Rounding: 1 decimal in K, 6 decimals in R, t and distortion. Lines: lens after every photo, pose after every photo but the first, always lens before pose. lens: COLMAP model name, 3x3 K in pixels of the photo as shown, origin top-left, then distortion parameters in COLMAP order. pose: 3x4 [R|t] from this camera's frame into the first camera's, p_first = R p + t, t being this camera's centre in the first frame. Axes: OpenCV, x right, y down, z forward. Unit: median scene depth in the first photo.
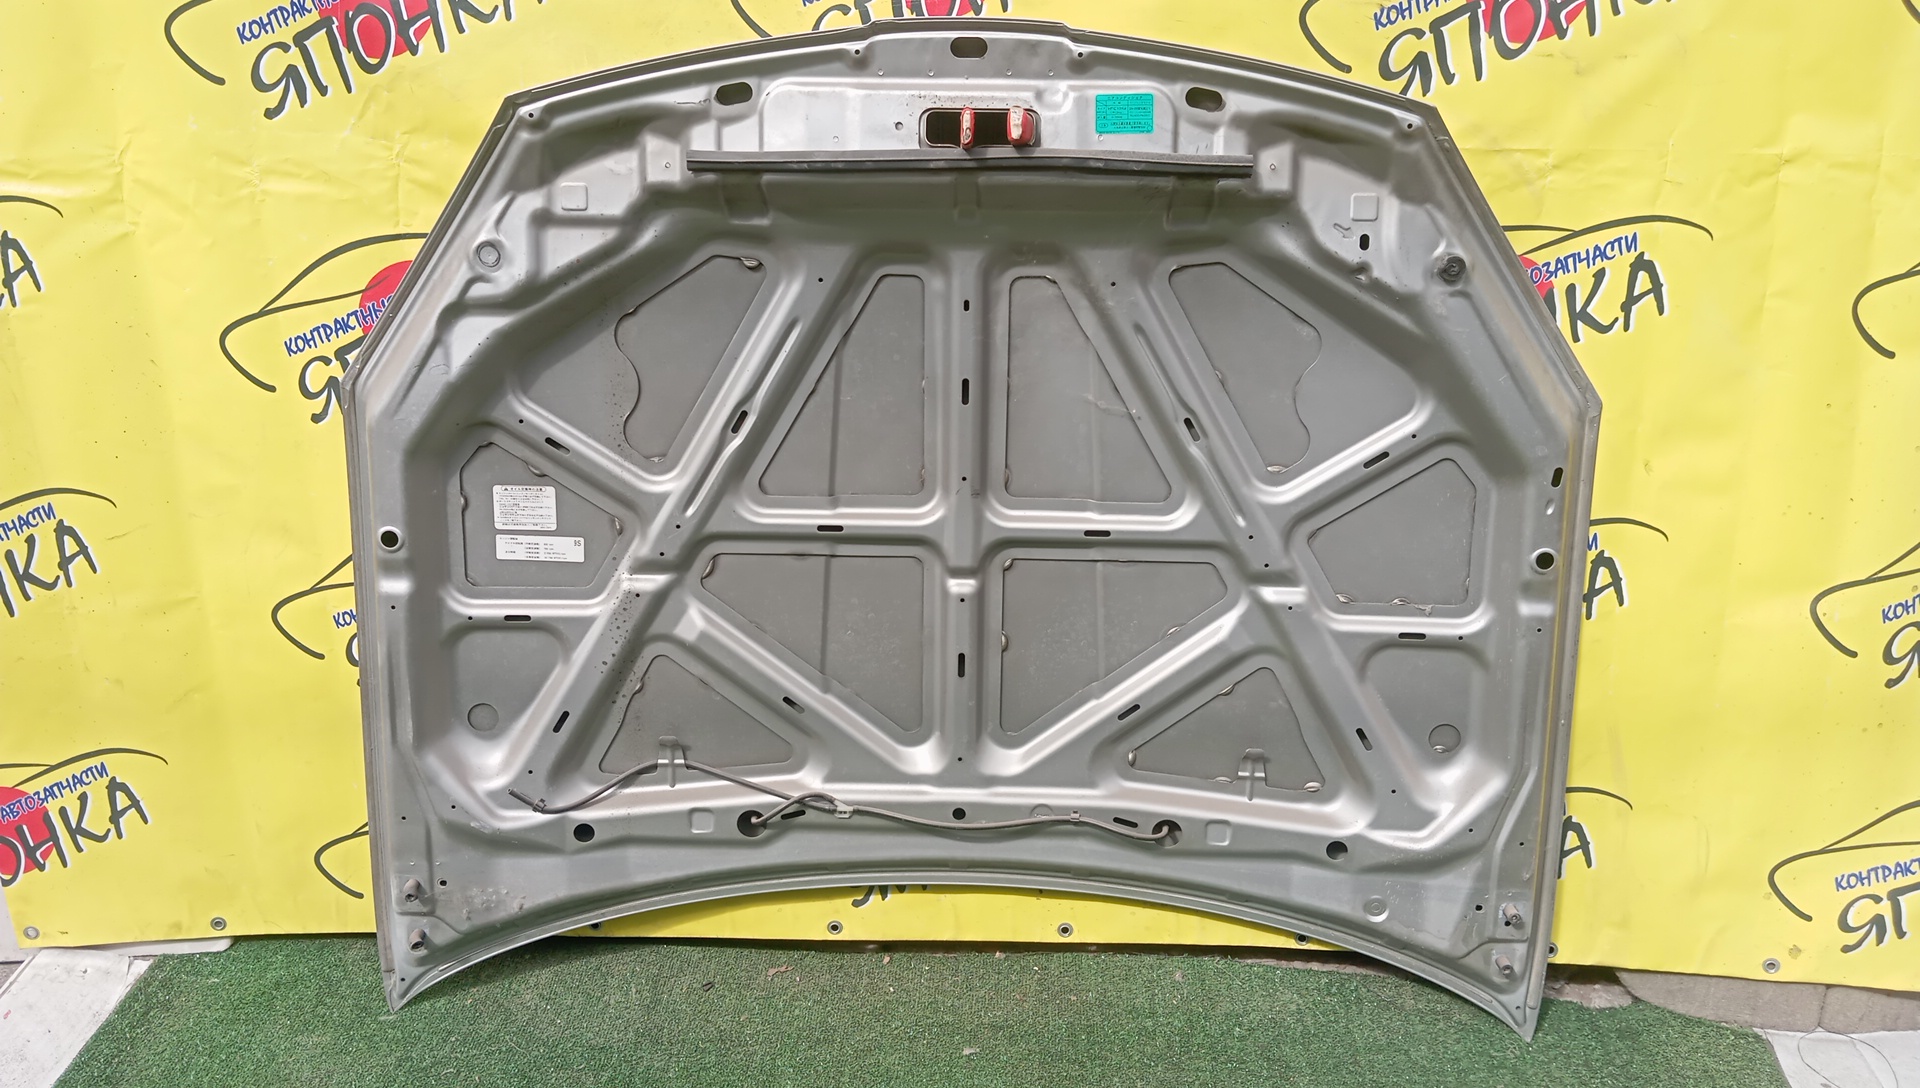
lens RADIAL K [[1559.7, 0, 948.1], [0, 1559.7, 550.7], [0, 0, 1]] dist [0.073412, -0.146977]
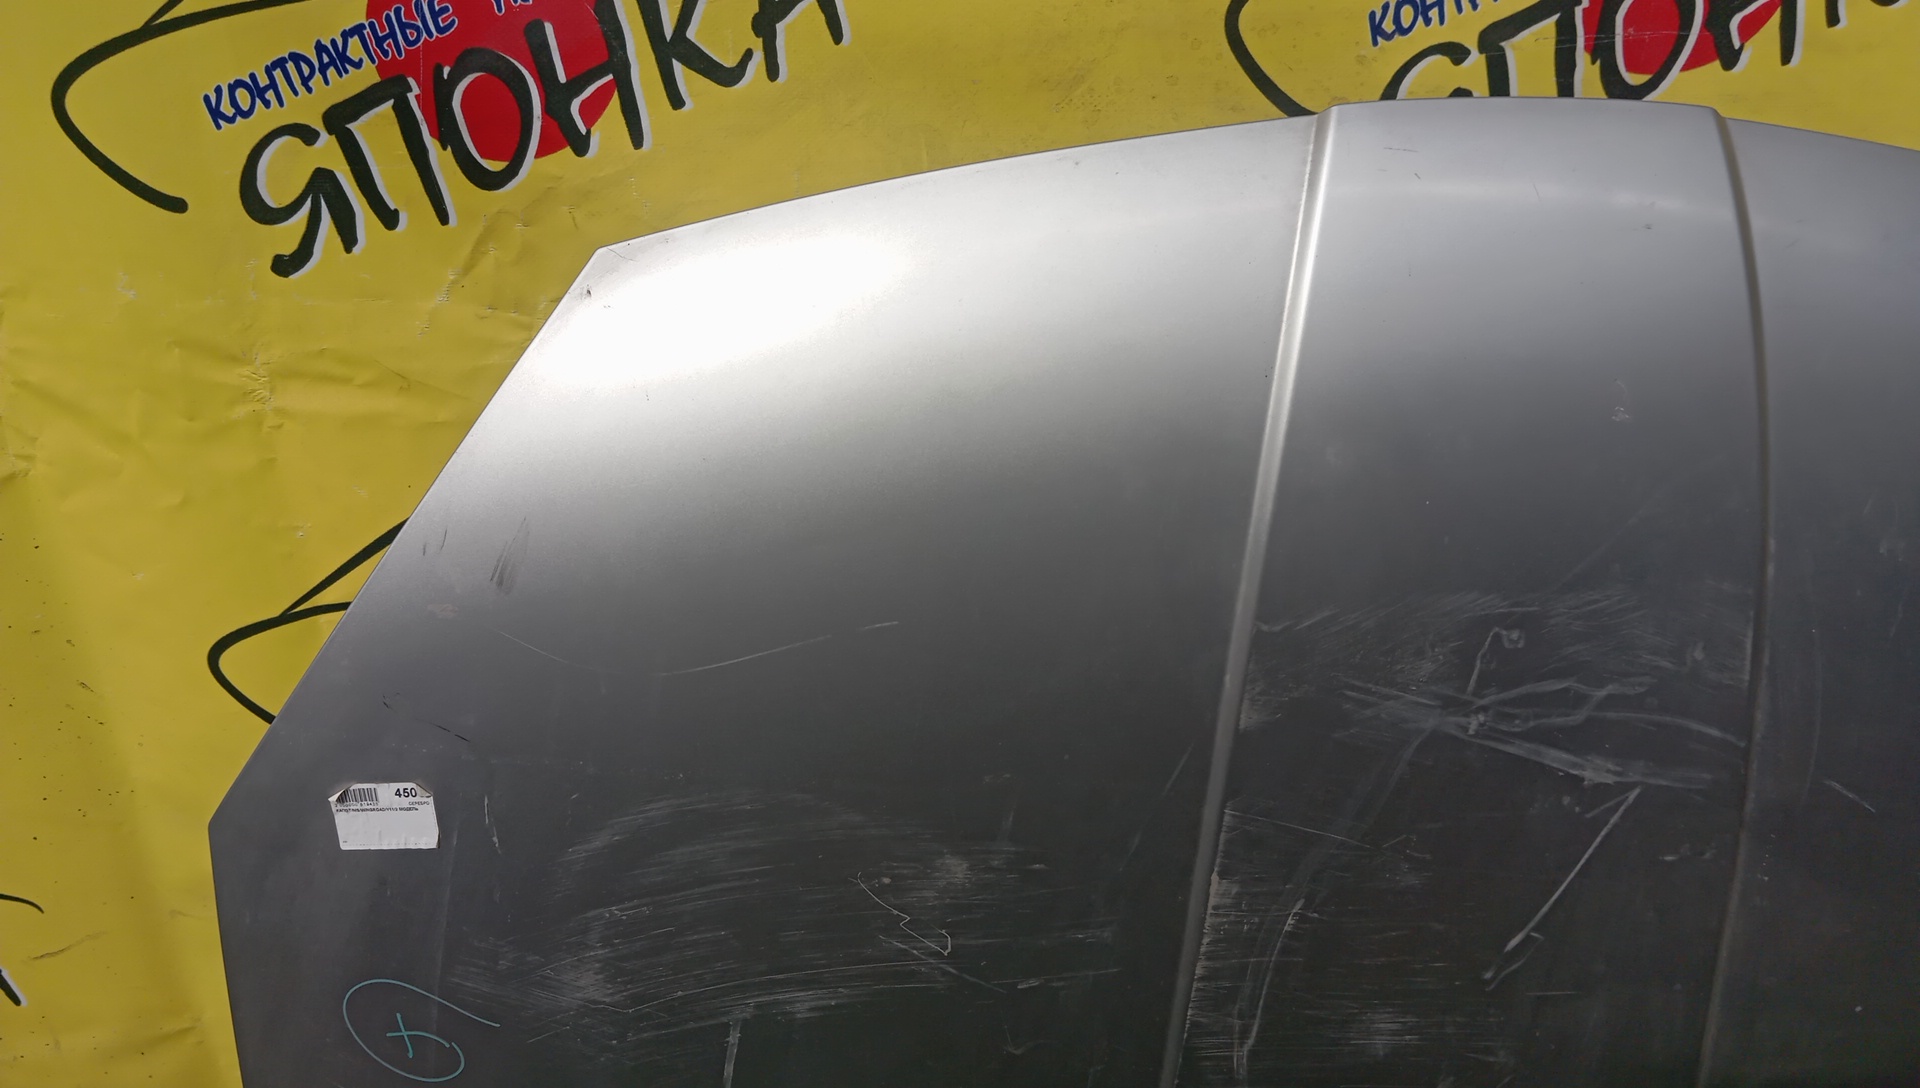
lens RADIAL K [[1559.7, 0, 939.1], [0, 1559.7, 573.6], [0, 0, 1]] dist [0.073412, -0.146977]
pose [[0.999239, -0.014087, 0.036361, -0.223691], [0.008051, 0.986902, 0.161120, -0.238646], [-0.038155, -0.160704, 0.986265, 0.447443]]
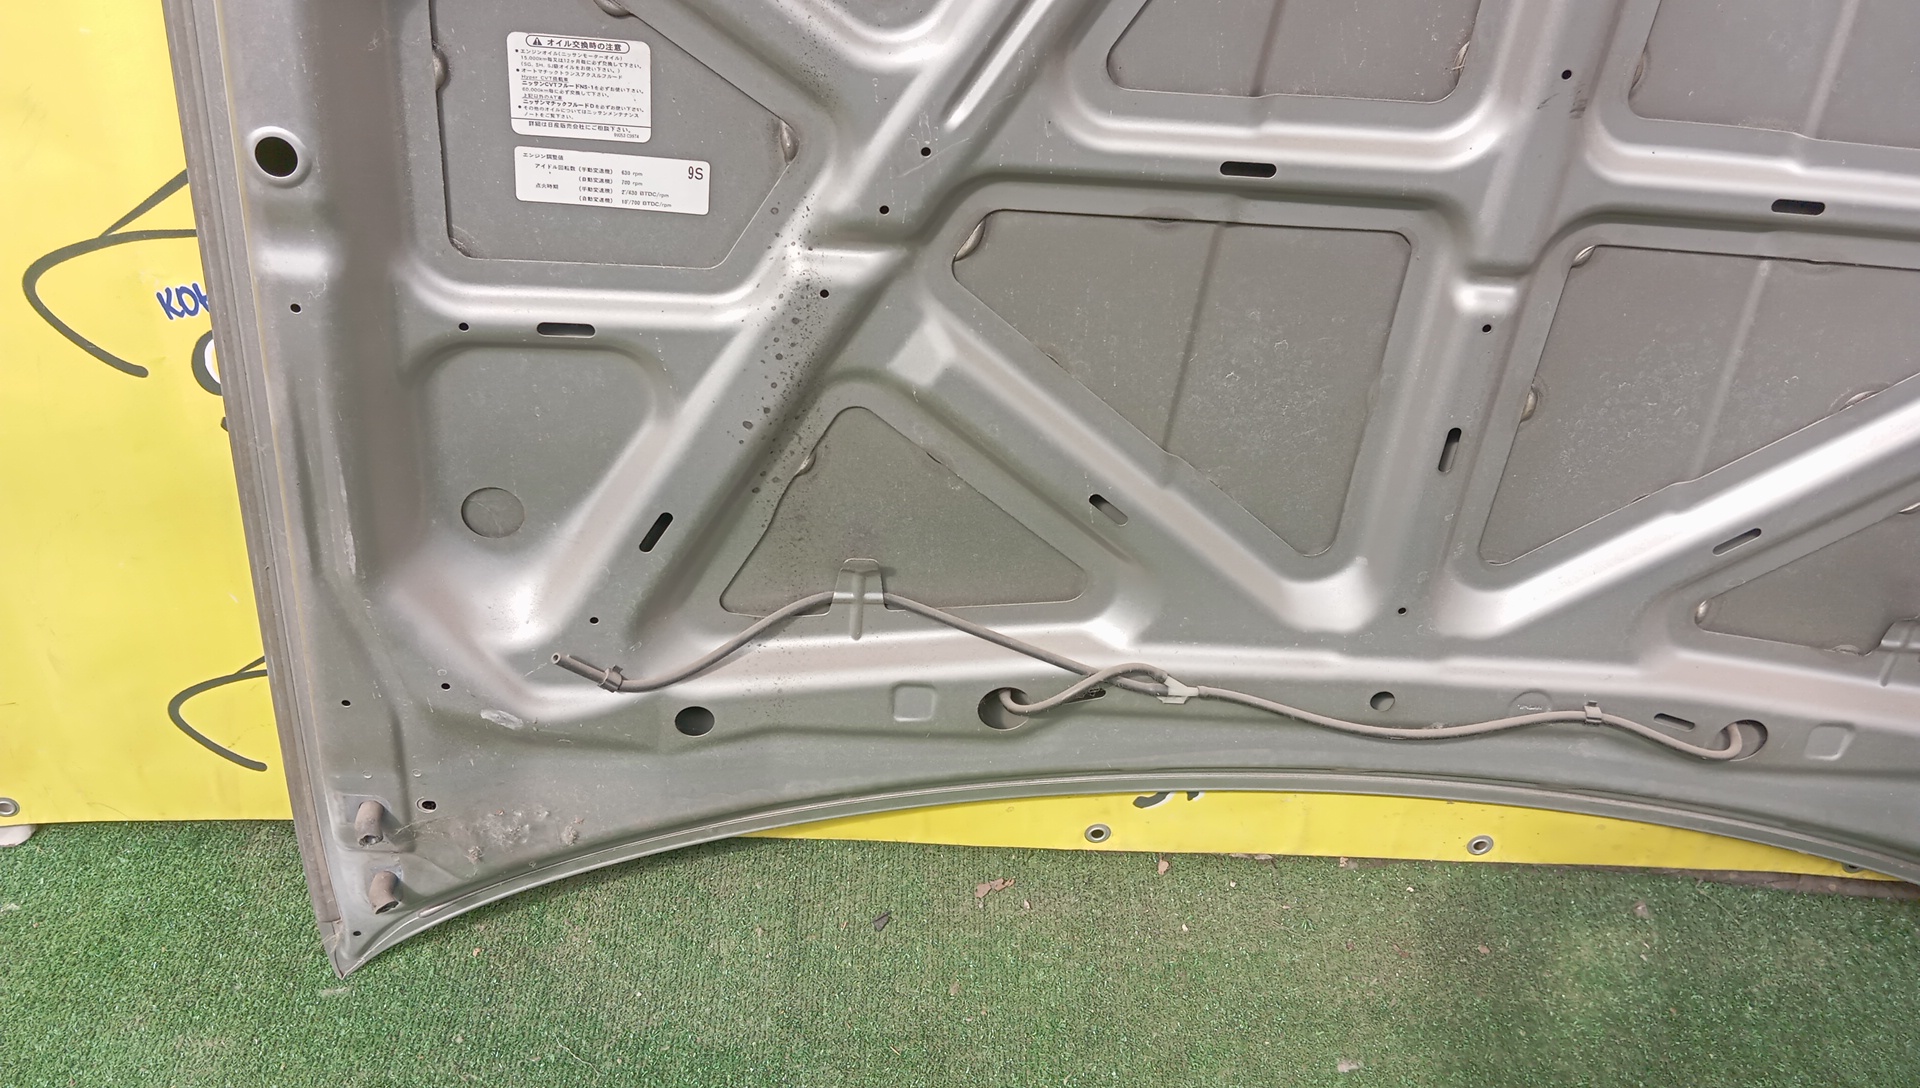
lens RADIAL K [[1559.7, 0, 952.8], [0, 1559.7, 552.6], [0, 0, 1]] dist [0.073412, -0.146977]
pose [[0.994883, 0.023108, 0.098355, -0.203659], [-0.053866, 0.944909, 0.322872, -0.051758], [-0.085476, -0.326518, 0.941318, 0.523937]]
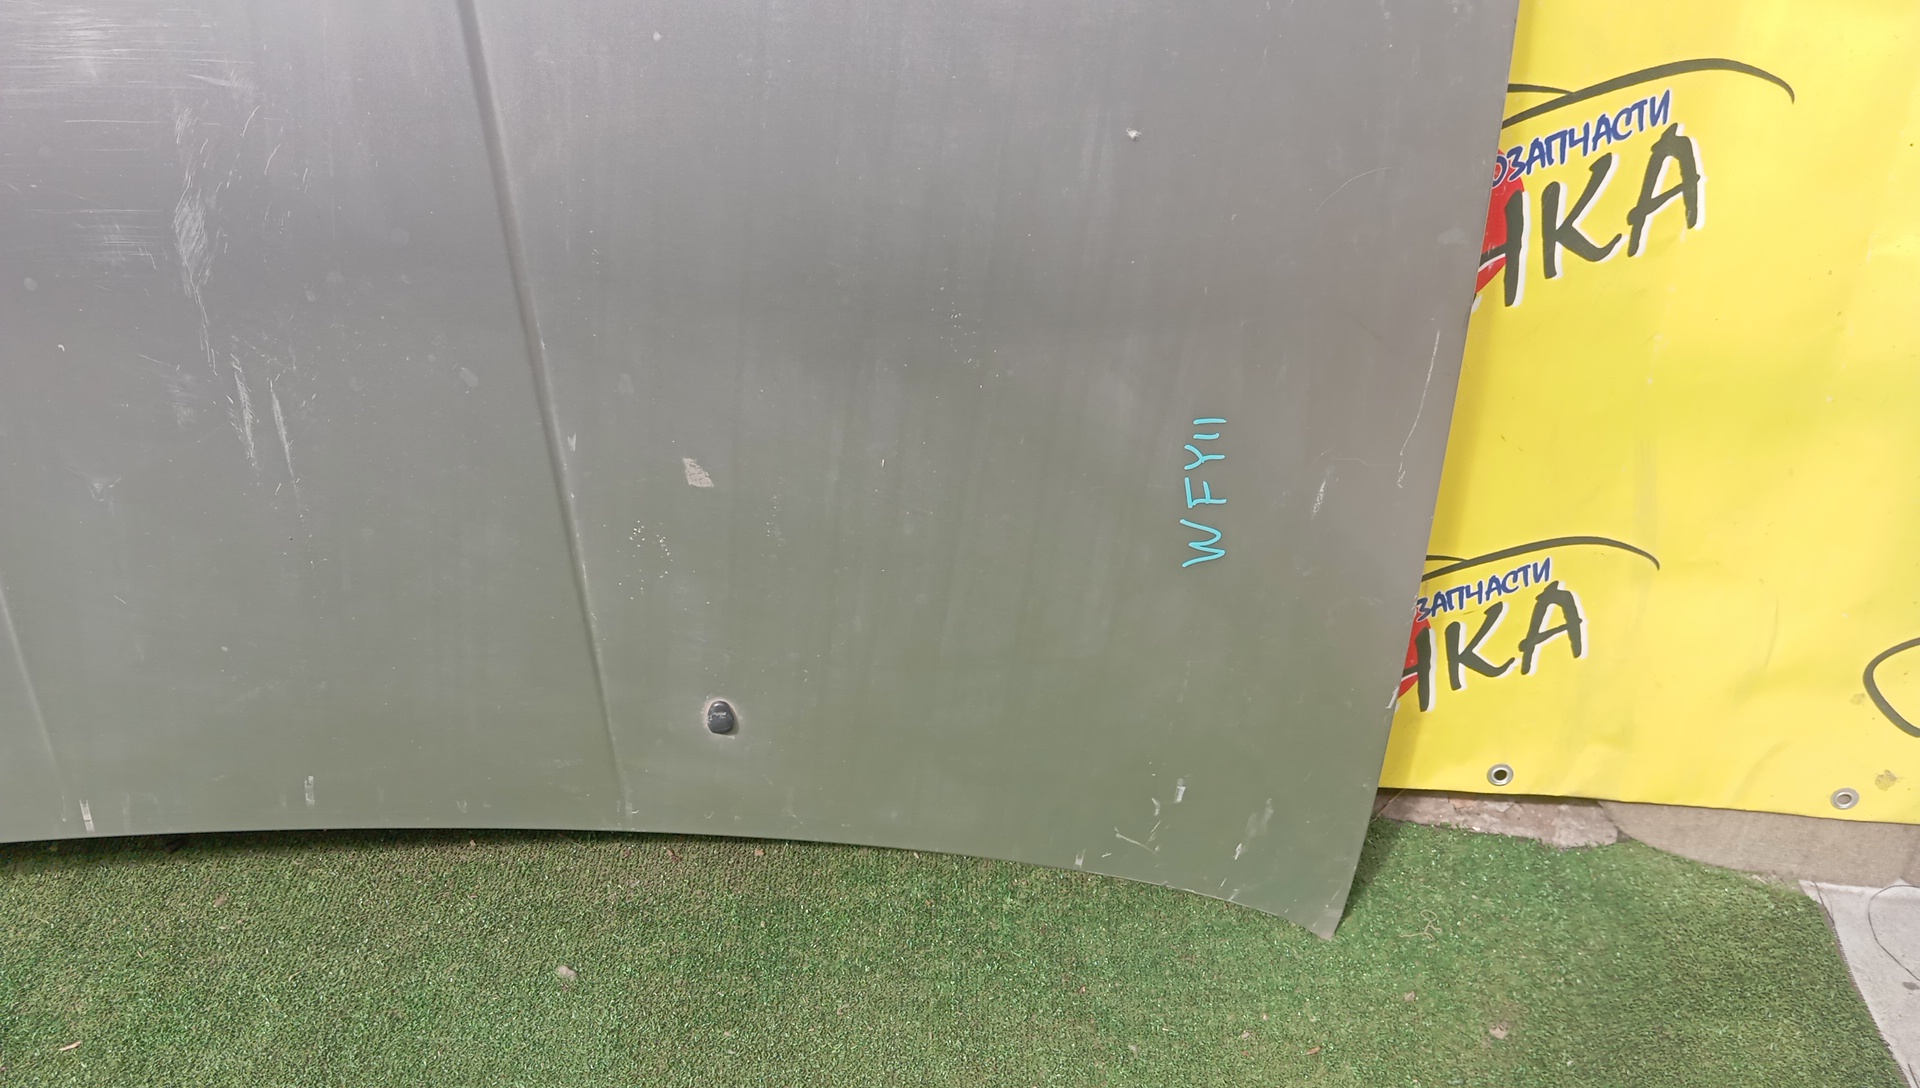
lens RADIAL K [[1559.7, 0, 944.4], [0, 1559.7, 548.7], [0, 0, 1]] dist [0.073412, -0.146977]
pose [[0.998959, -0.014385, 0.043295, 0.138667], [0.002759, 0.966299, 0.257408, 0.002590], [-0.045538, -0.257021, 0.965332, 0.442469]]
